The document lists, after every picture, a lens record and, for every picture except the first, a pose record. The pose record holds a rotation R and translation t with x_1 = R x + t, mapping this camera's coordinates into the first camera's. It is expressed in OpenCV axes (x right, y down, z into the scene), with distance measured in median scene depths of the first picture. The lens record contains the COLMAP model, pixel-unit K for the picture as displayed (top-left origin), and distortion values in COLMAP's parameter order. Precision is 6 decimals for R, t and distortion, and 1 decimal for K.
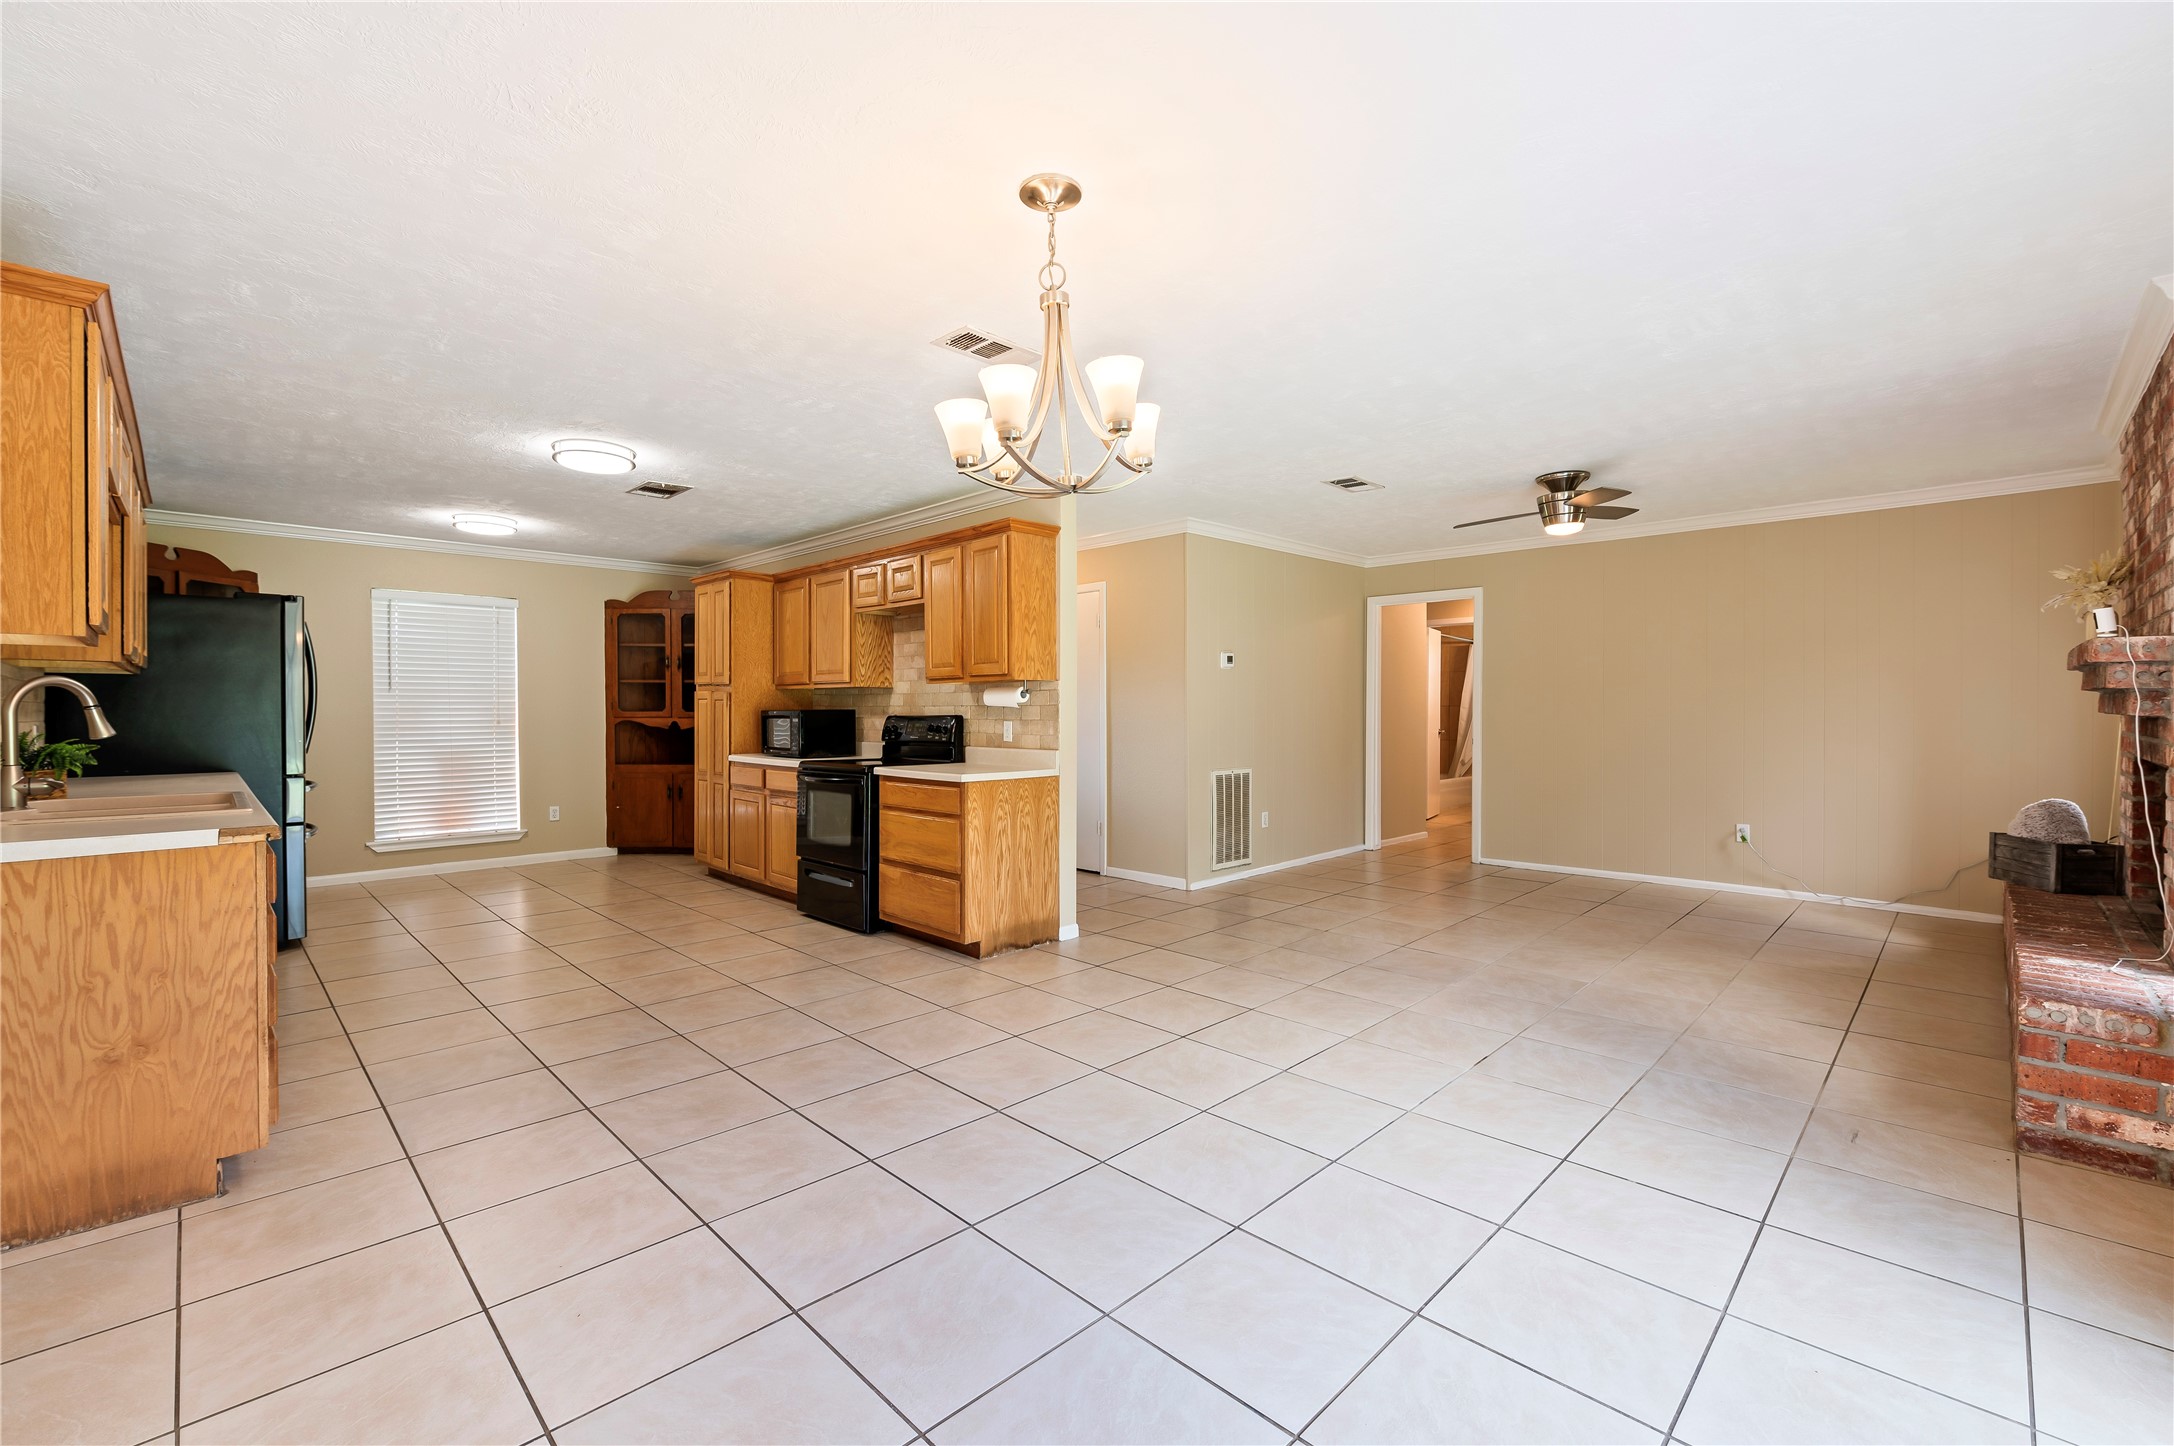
lens RADIAL K [[826.7, 0, 1038.0], [0, 826.7, 712.6], [0, 0, 1]] dist [-0.000447, -0.000076]
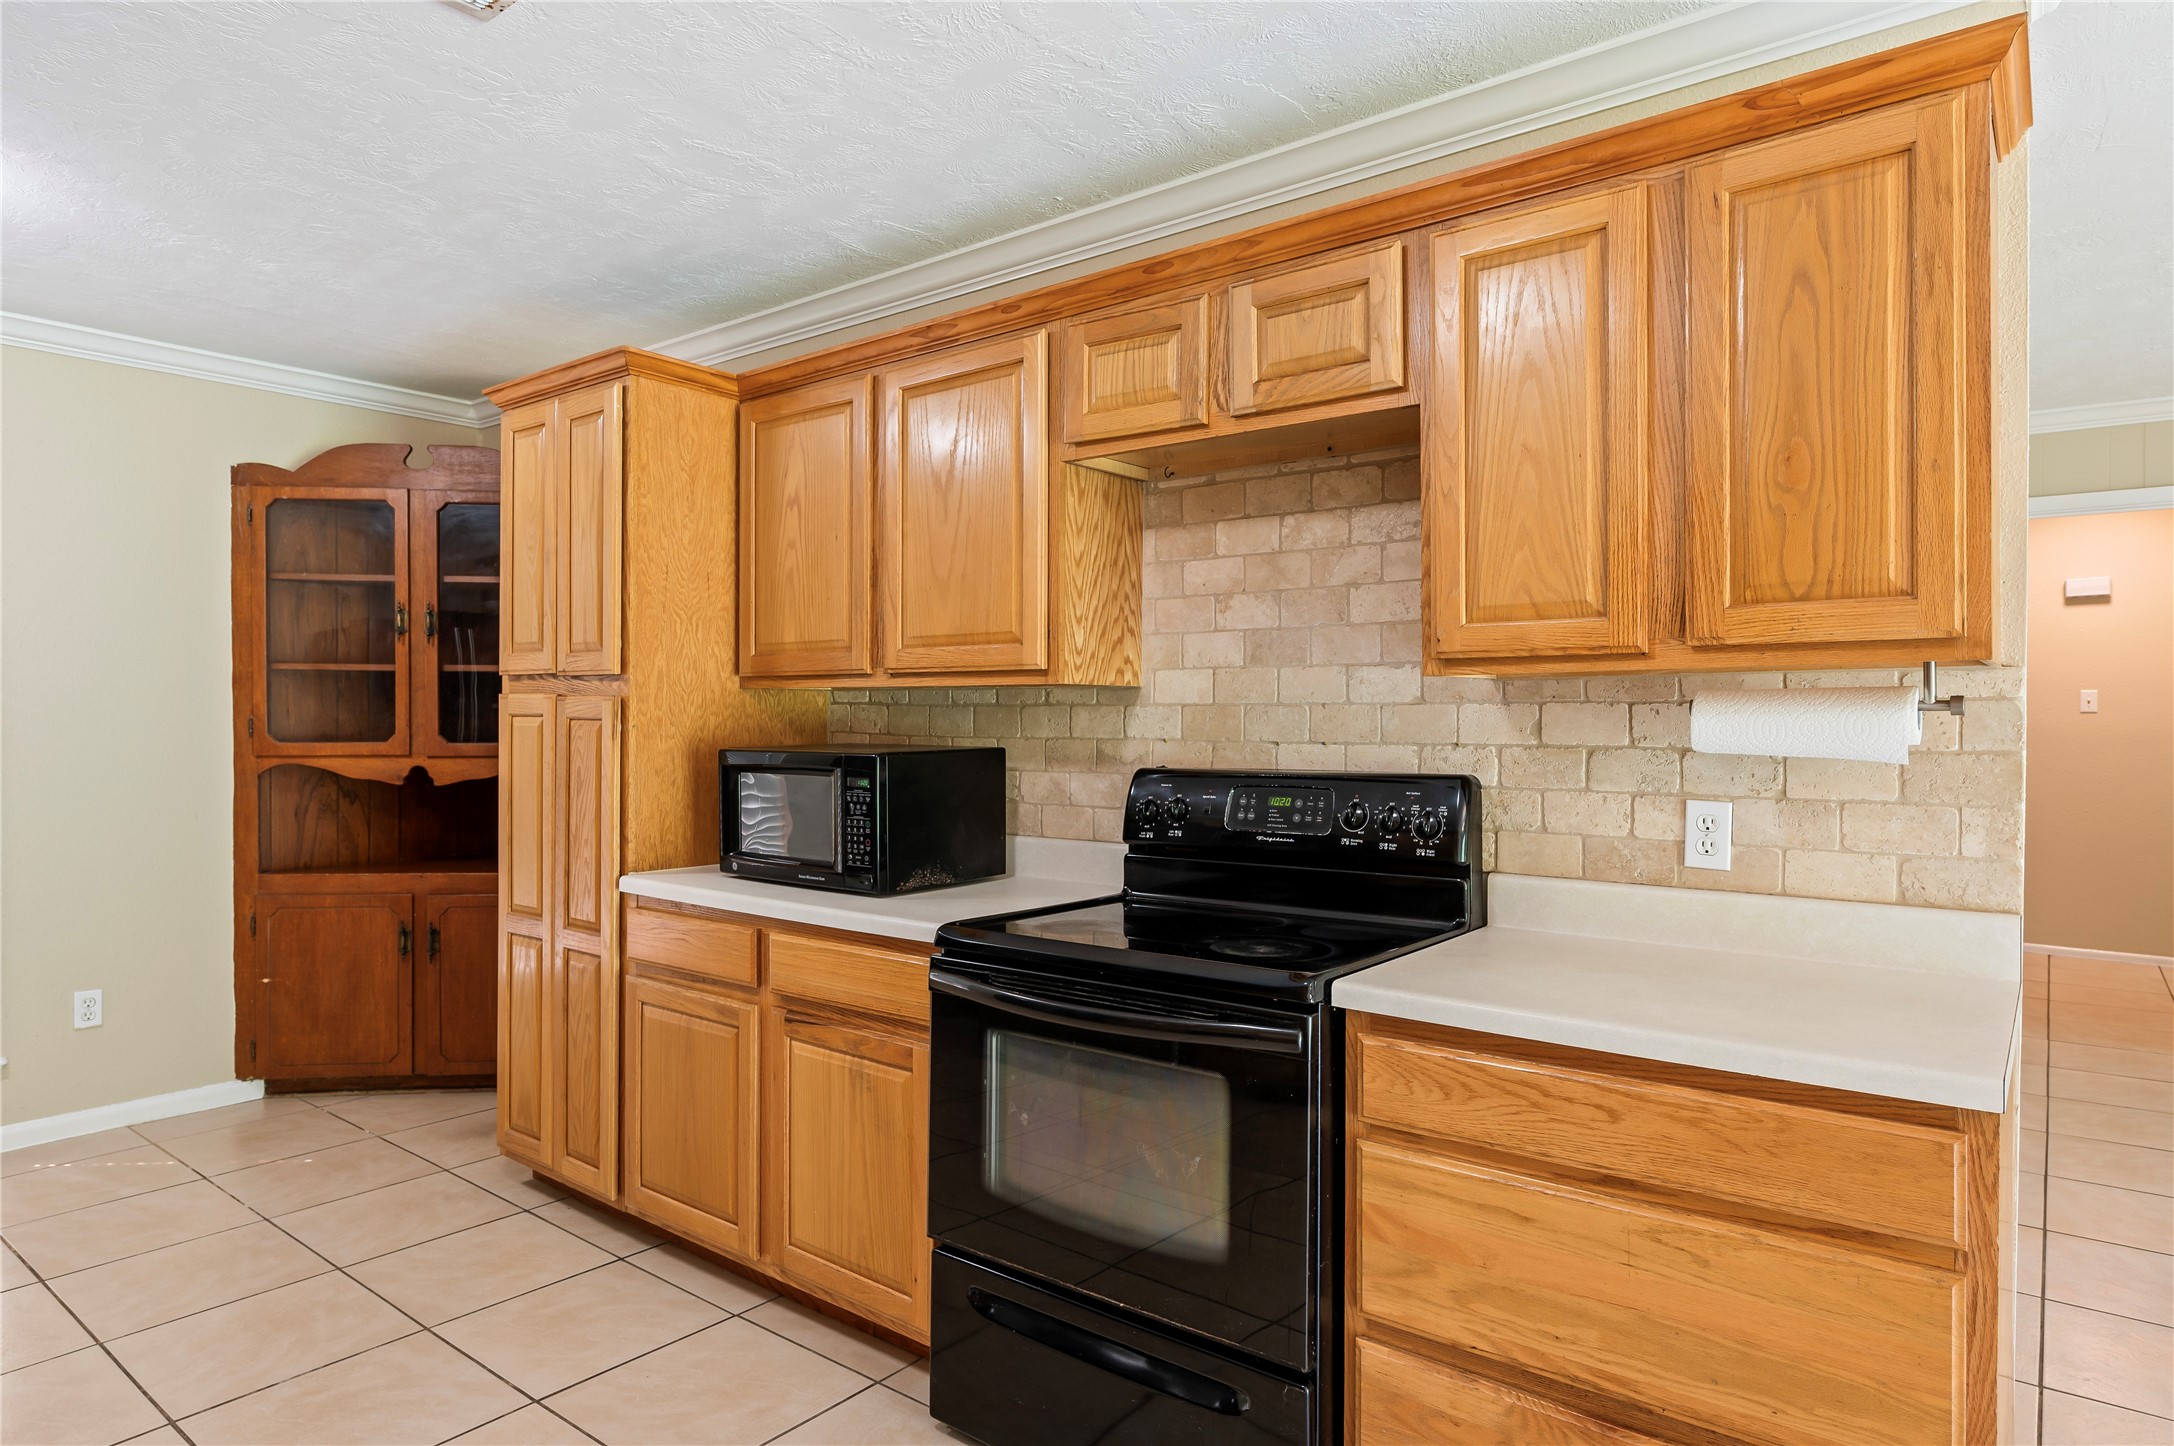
lens RADIAL K [[1196.6, 0, 1100.1], [0, 1196.6, 719.1], [0, 0, 1]] dist [-0.004907, -0.001016]
pose [[0.988601, 0.001028, 0.150555, -0.248170], [-0.000610, 0.999996, -0.002818, -0.014038], [-0.150557, 0.002694, 0.988598, 0.465194]]
